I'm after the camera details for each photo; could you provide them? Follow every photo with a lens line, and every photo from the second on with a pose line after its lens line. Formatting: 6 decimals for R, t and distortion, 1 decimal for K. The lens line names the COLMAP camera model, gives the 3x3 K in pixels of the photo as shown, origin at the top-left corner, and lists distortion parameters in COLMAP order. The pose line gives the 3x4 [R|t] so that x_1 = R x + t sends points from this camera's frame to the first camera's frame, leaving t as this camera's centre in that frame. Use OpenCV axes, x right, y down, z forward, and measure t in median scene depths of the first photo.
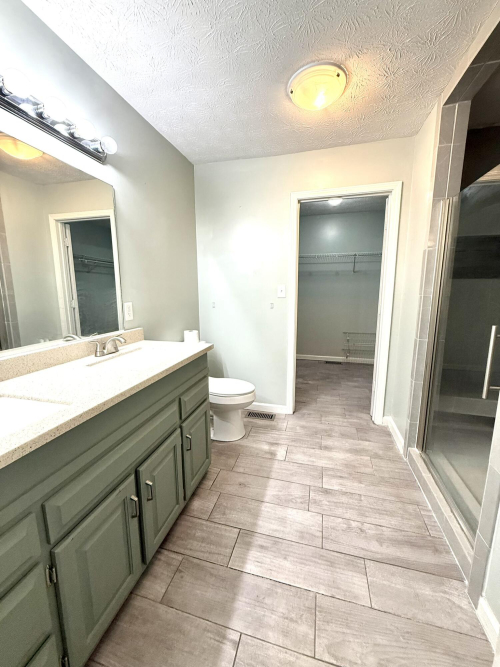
lens RADIAL K [[264.8, 0, 250.2], [0, 264.8, 332.2], [0, 0, 1]] dist [-0.000042, -0.000280]
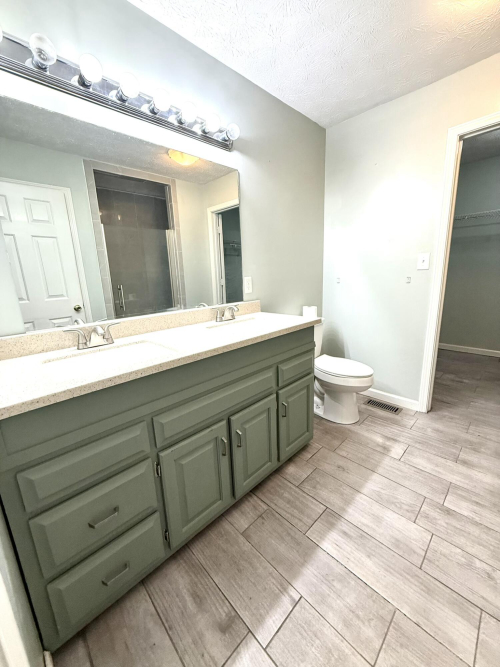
lens RADIAL K [[264.8, 0, 250.3], [0, 264.8, 332.1], [0, 0, 1]] dist [-0.000042, -0.000280]
pose [[0.859667, 0.082847, -0.504092, 0.151867], [-0.048026, 0.995499, 0.081707, 0.032719], [0.508592, -0.046032, 0.859776, 0.045915]]
